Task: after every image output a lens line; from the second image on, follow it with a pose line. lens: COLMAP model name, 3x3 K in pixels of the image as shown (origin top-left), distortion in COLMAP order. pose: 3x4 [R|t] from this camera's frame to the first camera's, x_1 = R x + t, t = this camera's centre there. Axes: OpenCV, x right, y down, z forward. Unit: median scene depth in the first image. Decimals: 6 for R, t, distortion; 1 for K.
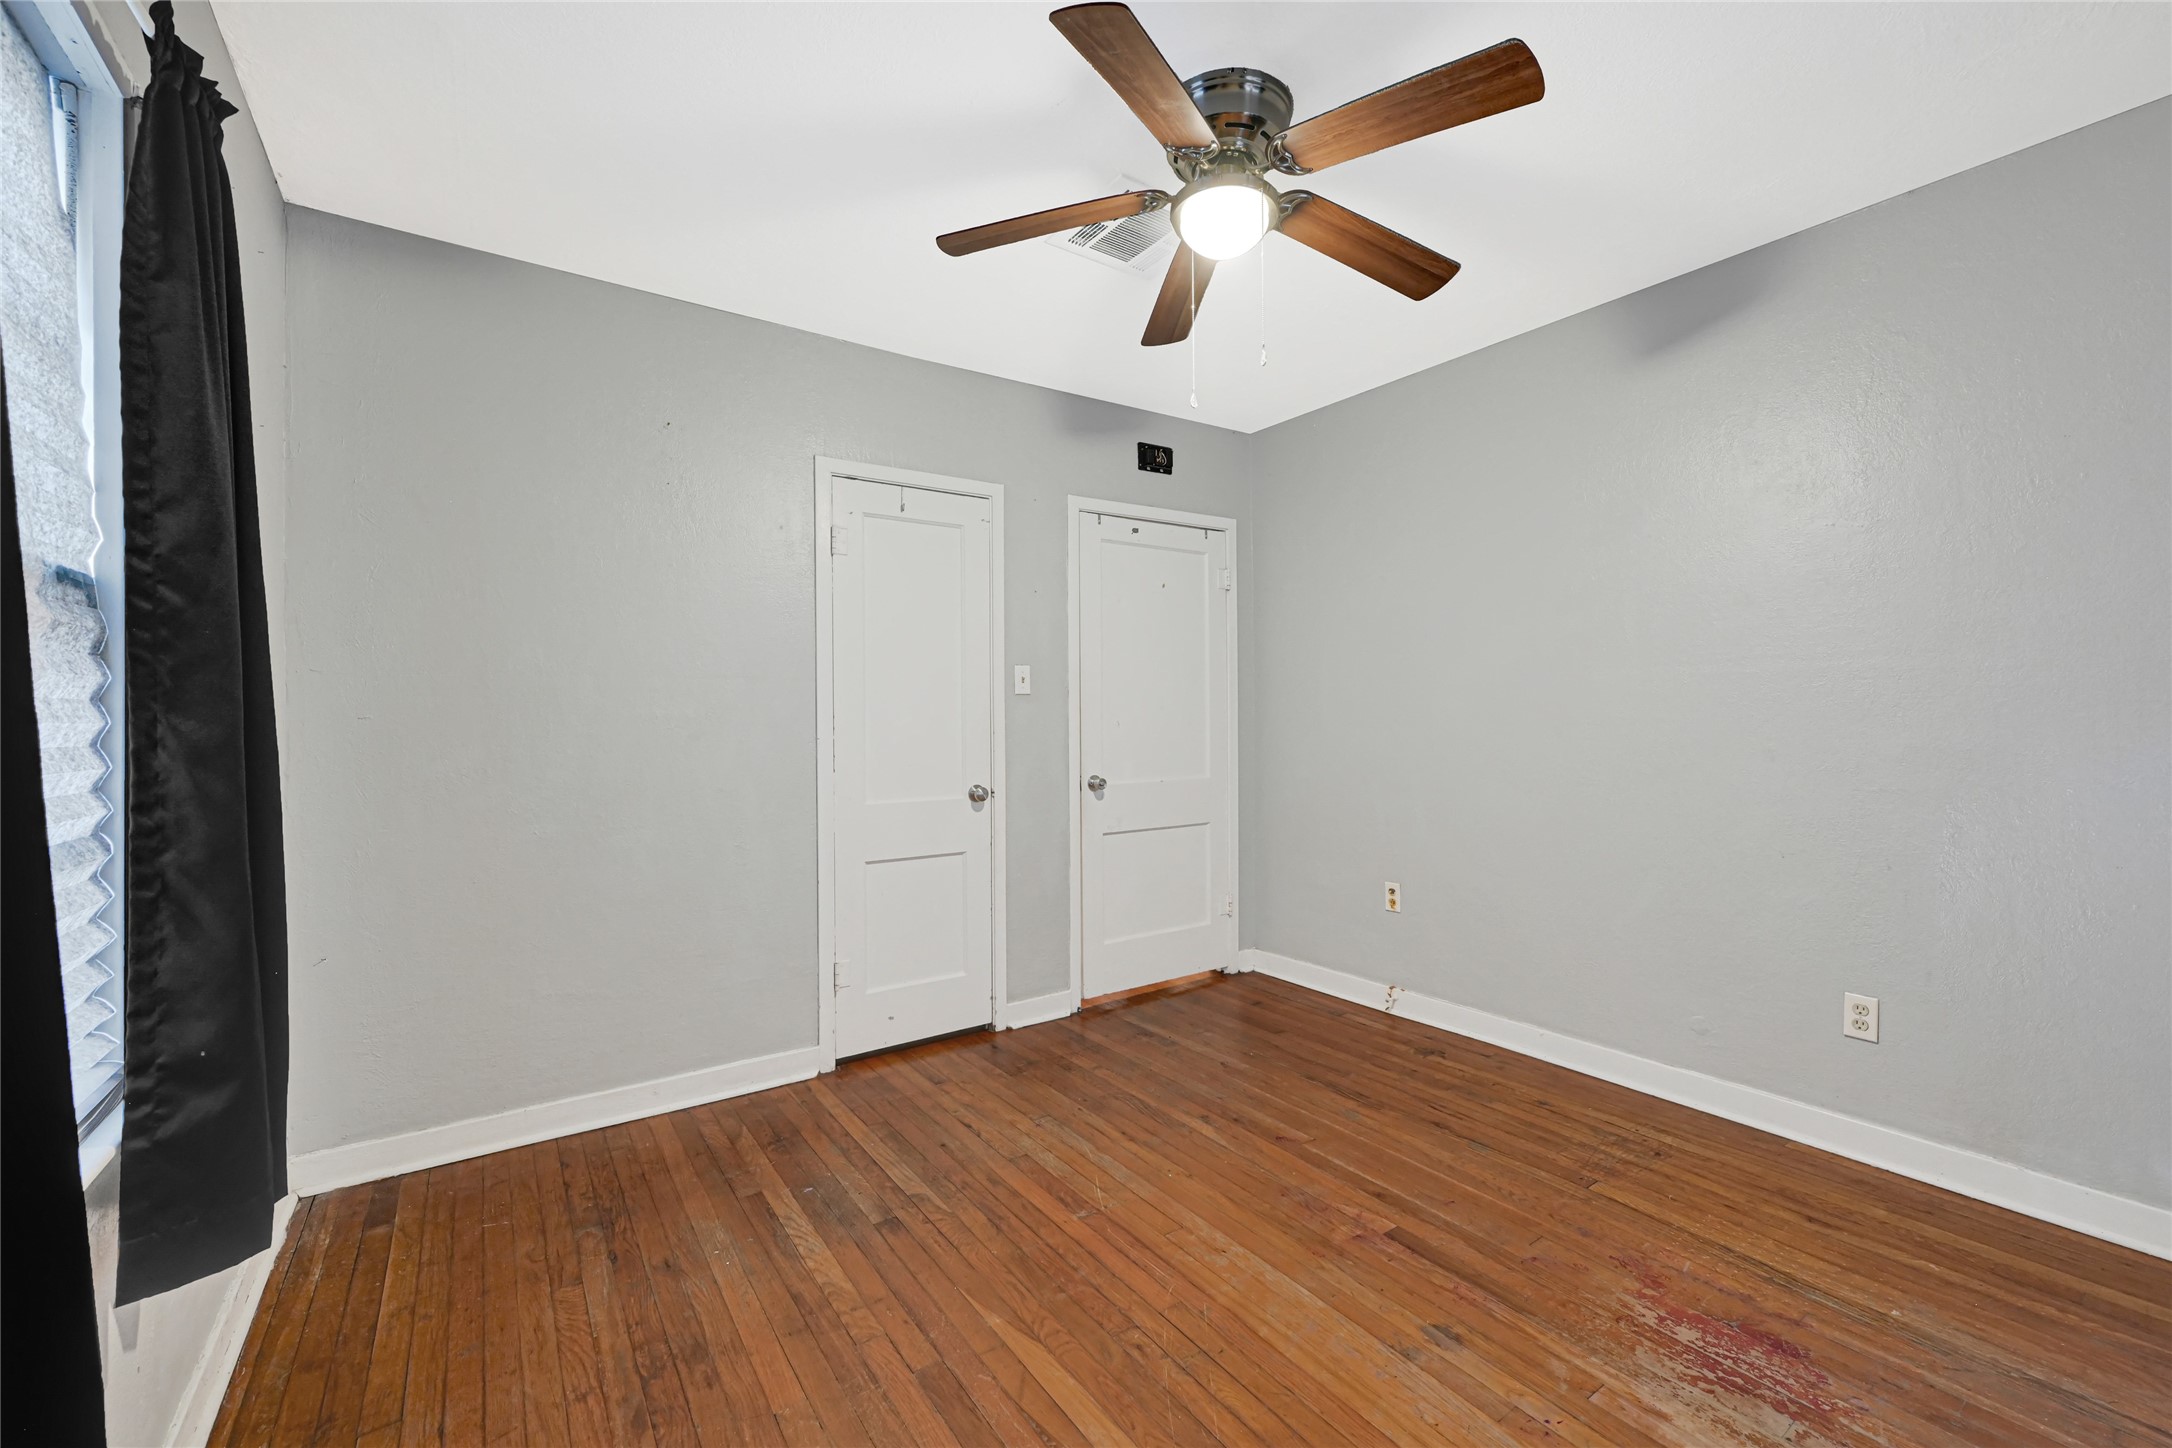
lens RADIAL K [[896.6, 0, 1087.9], [0, 896.6, 720.1], [0, 0, 1]] dist [0.001384, -0.000128]
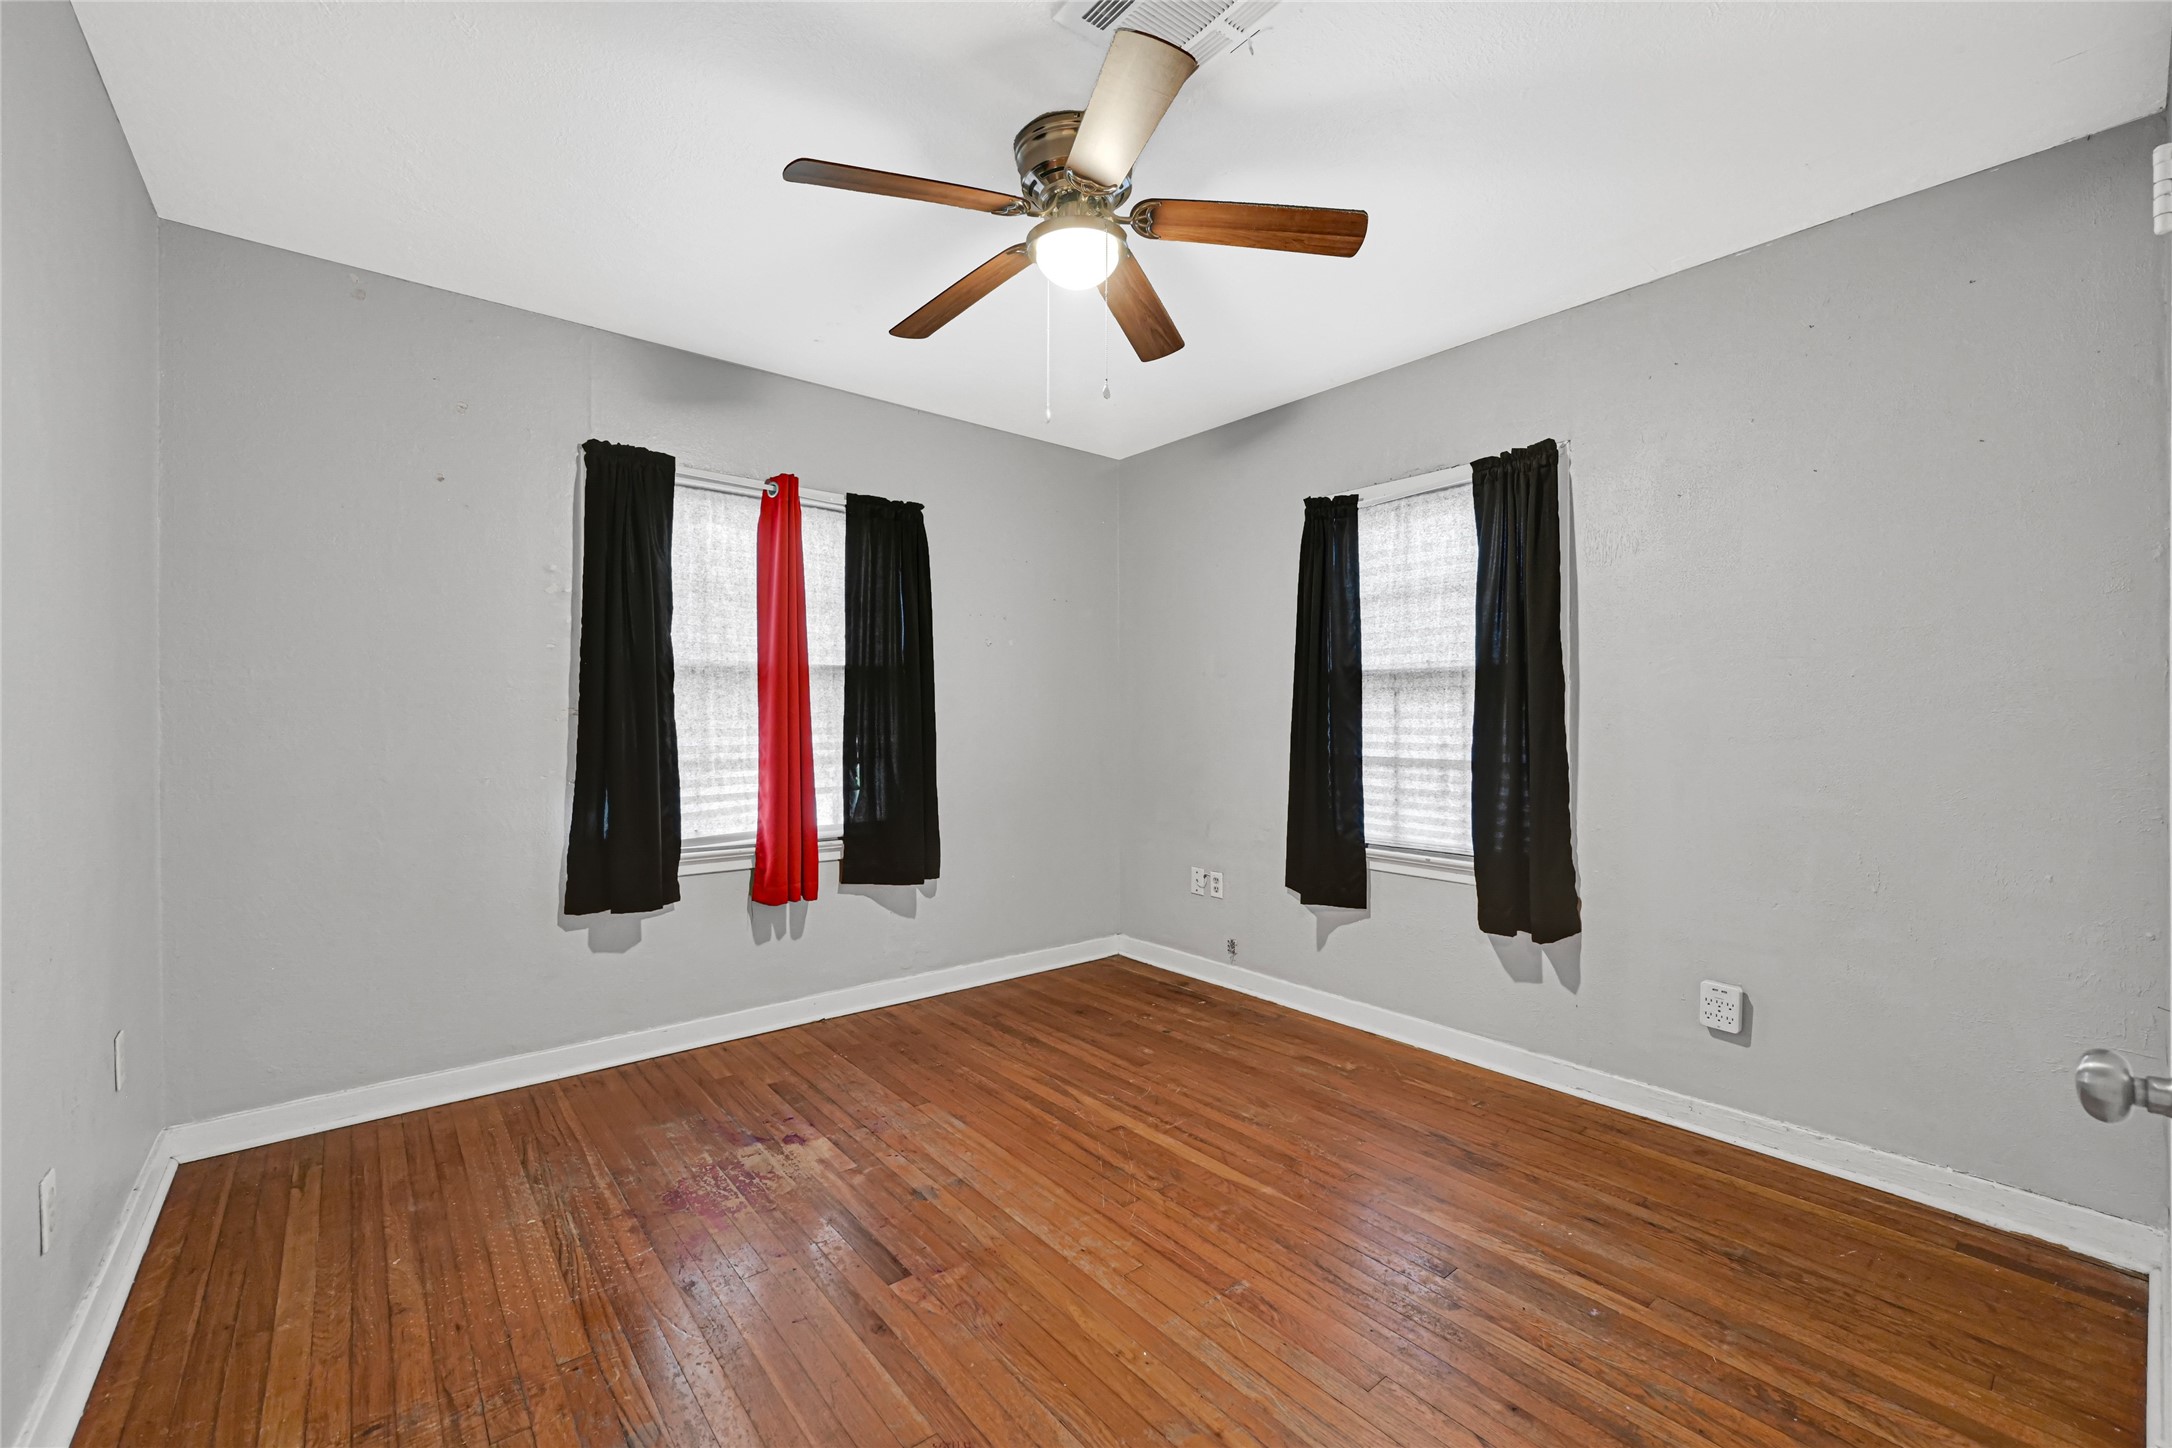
lens RADIAL K [[896.6, 0, 1085.3], [0, 896.6, 722.2], [0, 0, 1]] dist [0.001384, -0.000128]
pose [[-0.996426, 0.006650, -0.084212, 0.240461], [0.006066, 0.999956, 0.007182, -0.009770], [0.084256, 0.006645, -0.996422, 2.092323]]
